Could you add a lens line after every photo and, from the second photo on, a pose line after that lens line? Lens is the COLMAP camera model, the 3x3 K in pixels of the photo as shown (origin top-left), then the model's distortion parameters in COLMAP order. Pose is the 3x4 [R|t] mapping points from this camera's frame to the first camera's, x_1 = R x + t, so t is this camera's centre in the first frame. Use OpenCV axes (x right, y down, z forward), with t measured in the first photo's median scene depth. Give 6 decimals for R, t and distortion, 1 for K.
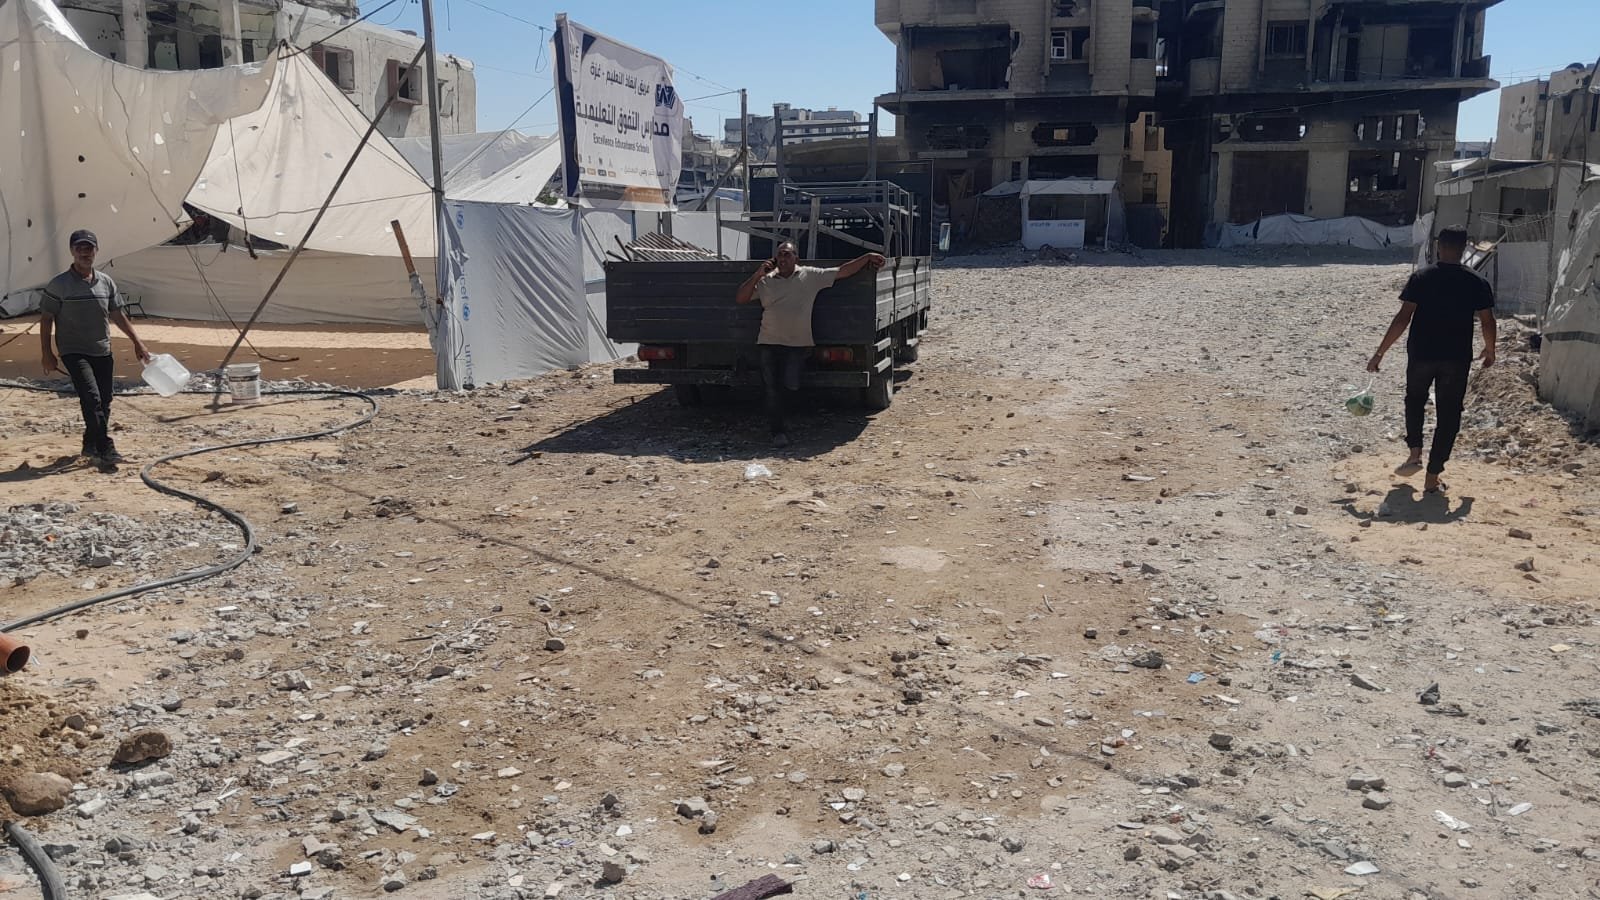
lens RADIAL K [[1257.8, 0, 789.1], [0, 1257.8, 460.6], [0, 0, 1]] dist [0.002484, -0.008156]
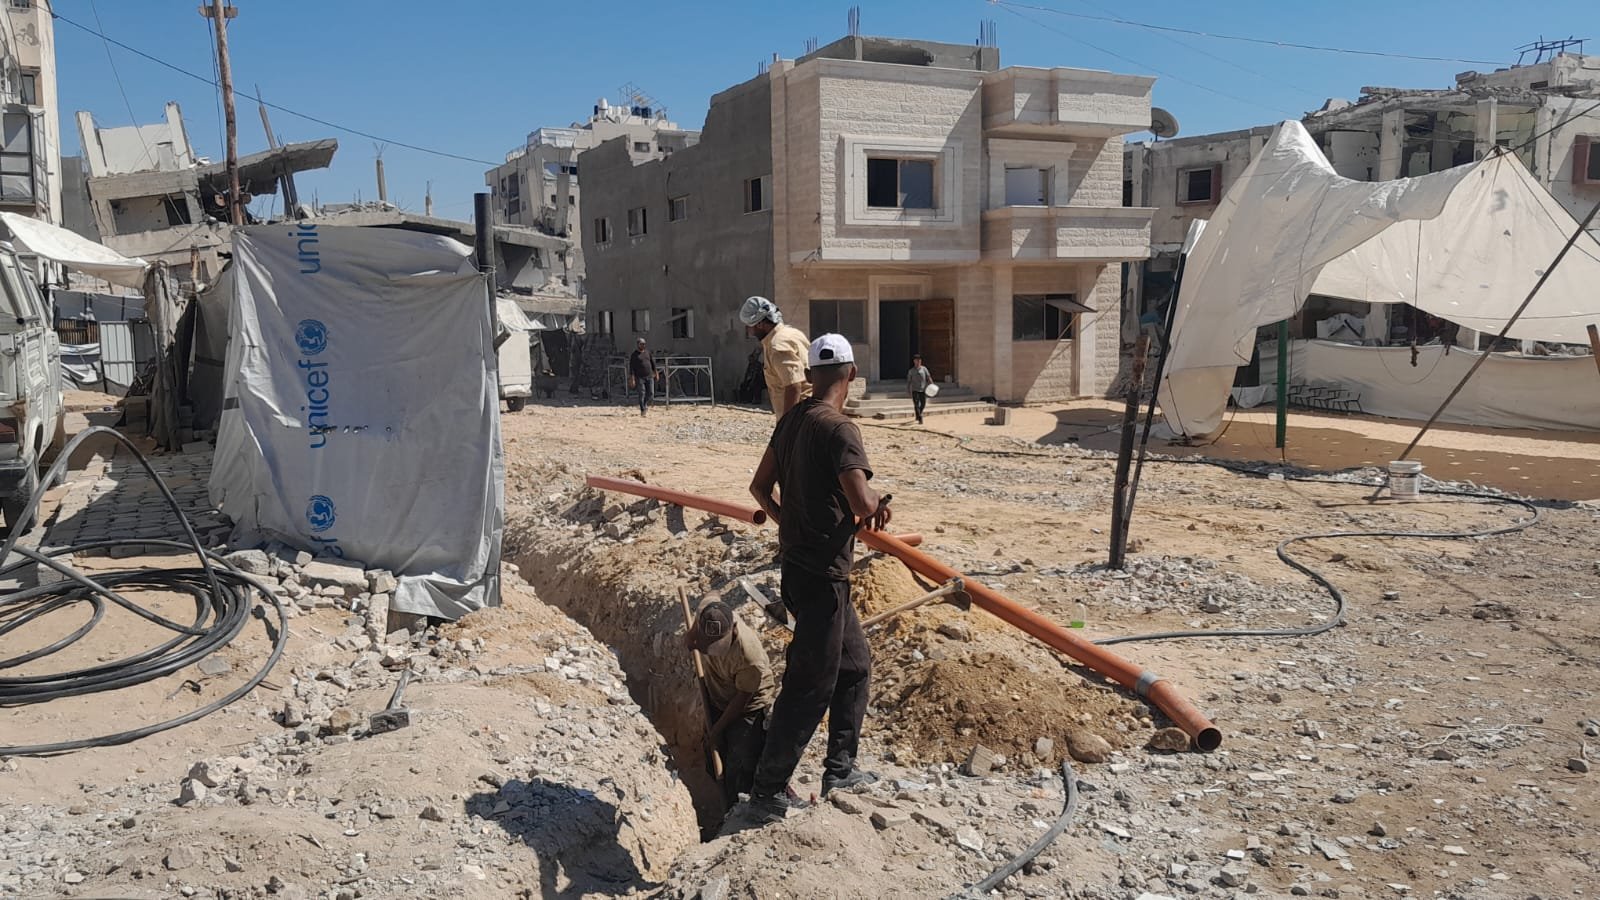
lens RADIAL K [[1257.8, 0, 796.0], [0, 1257.8, 449.2], [0, 0, 1]] dist [0.002484, -0.008156]
pose [[0.614937, 0.076639, -0.784843, 0.134766], [-0.144394, 0.989382, -0.016523, 0.006813], [0.775244, 0.123488, 0.619474, -0.069534]]
